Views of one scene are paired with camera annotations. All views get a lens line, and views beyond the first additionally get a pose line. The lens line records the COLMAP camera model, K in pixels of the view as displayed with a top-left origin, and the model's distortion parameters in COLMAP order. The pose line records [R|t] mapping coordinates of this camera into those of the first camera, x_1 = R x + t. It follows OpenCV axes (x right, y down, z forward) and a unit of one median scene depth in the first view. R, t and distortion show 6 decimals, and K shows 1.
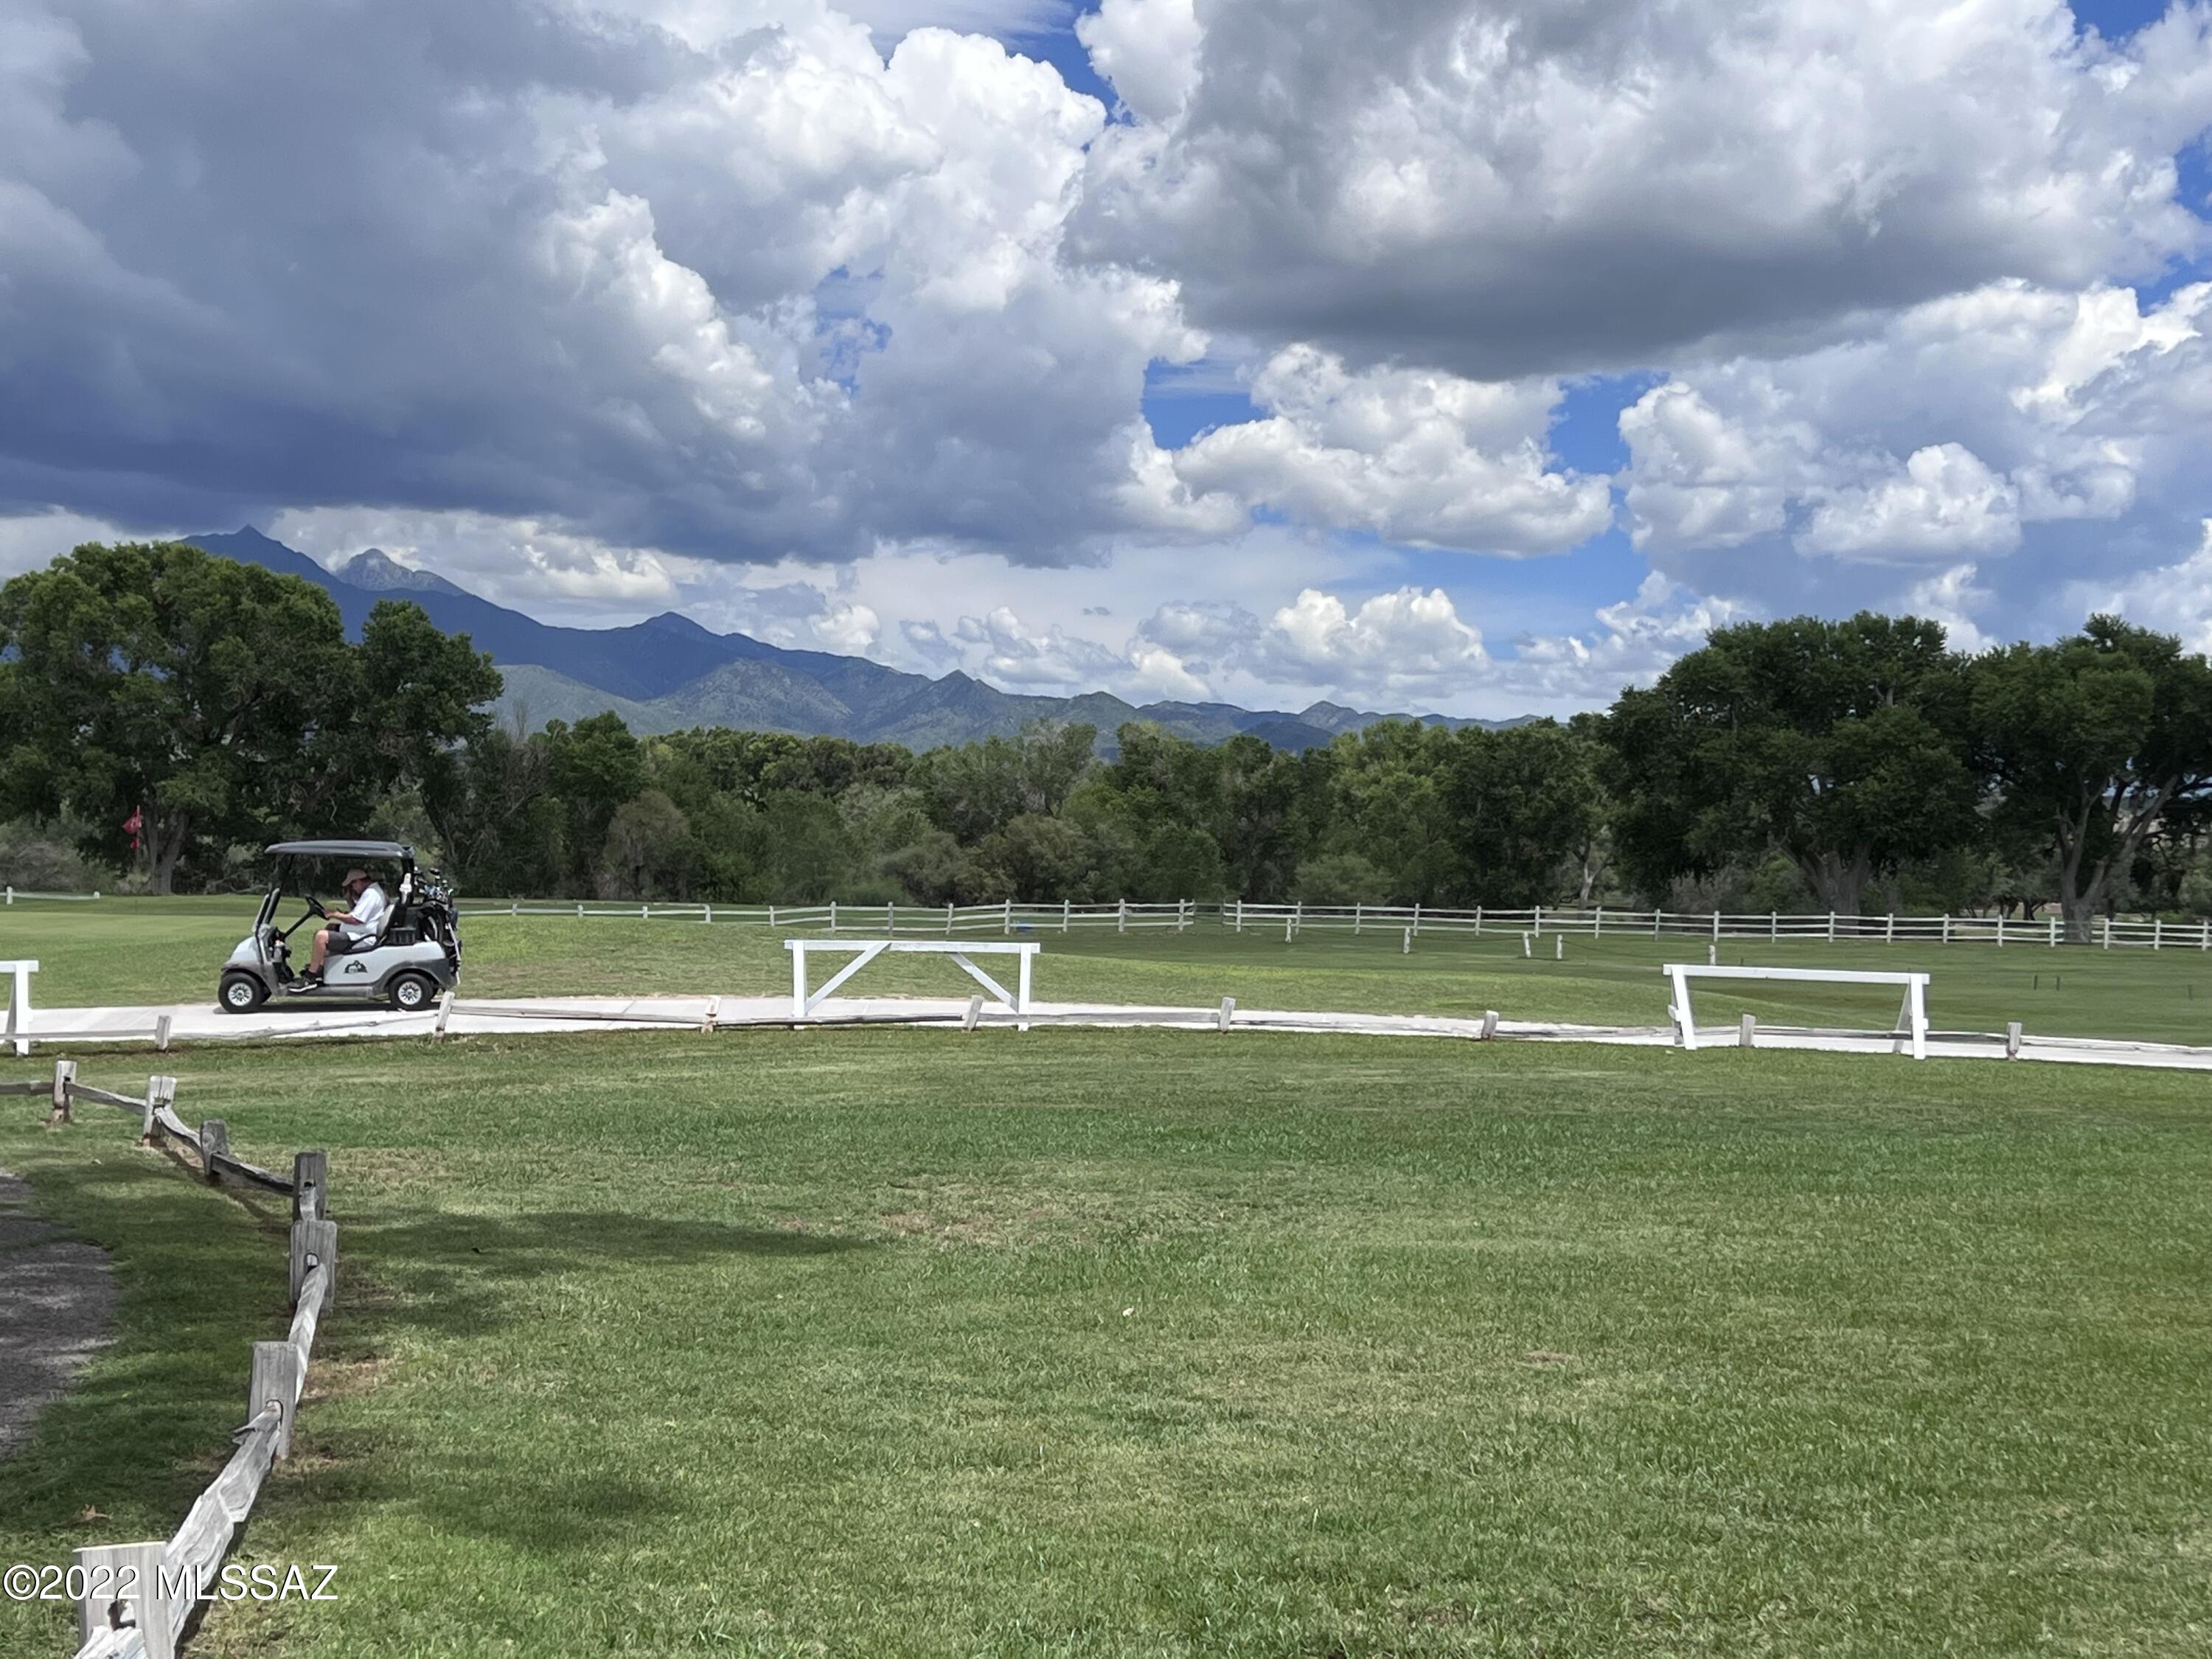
lens RADIAL K [[3108.0, 0, 1100.1], [0, 3108.0, 831.3], [0, 0, 1]] dist [0.005294, 0.000000]
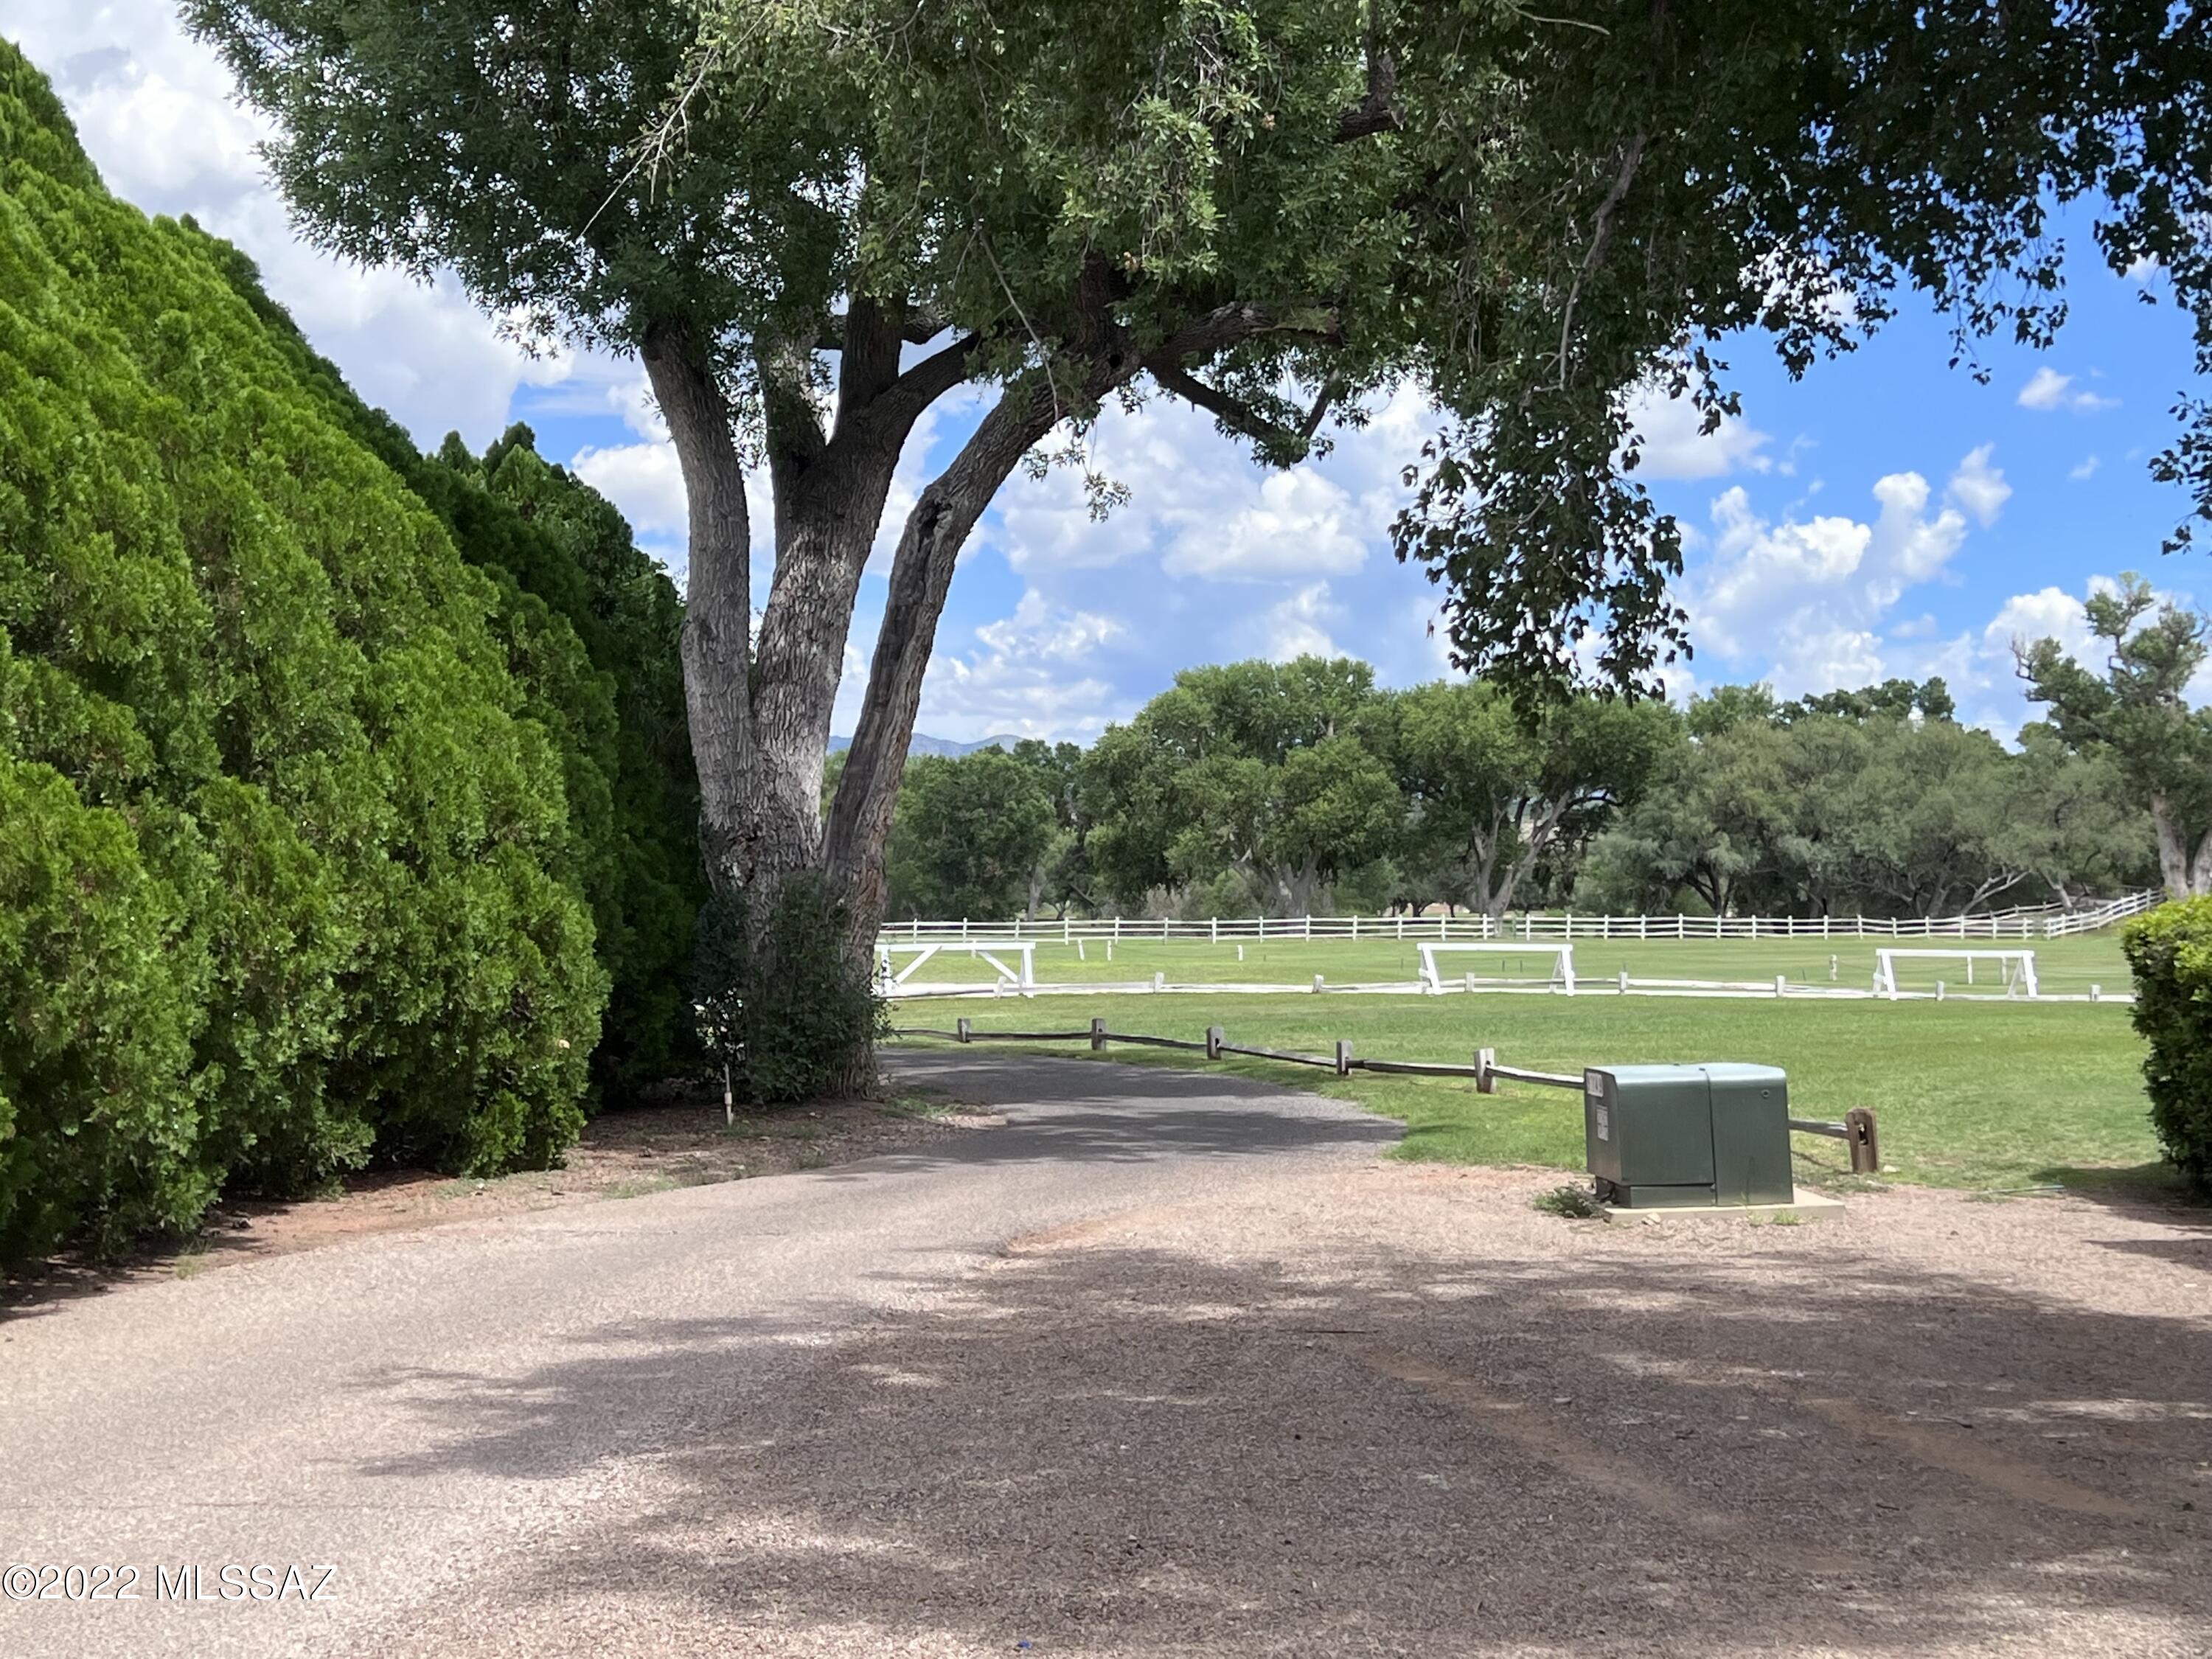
lens RADIAL K [[3108.0, 0, 1109.8], [0, 3108.0, 829.4], [0, 0, 1]] dist [0.005294, 0.000000]
pose [[0.979175, -0.023818, 0.201615, -0.060188], [0.025144, 0.999676, -0.004020, -0.003130], [-0.201454, 0.009005, 0.979457, -0.113937]]
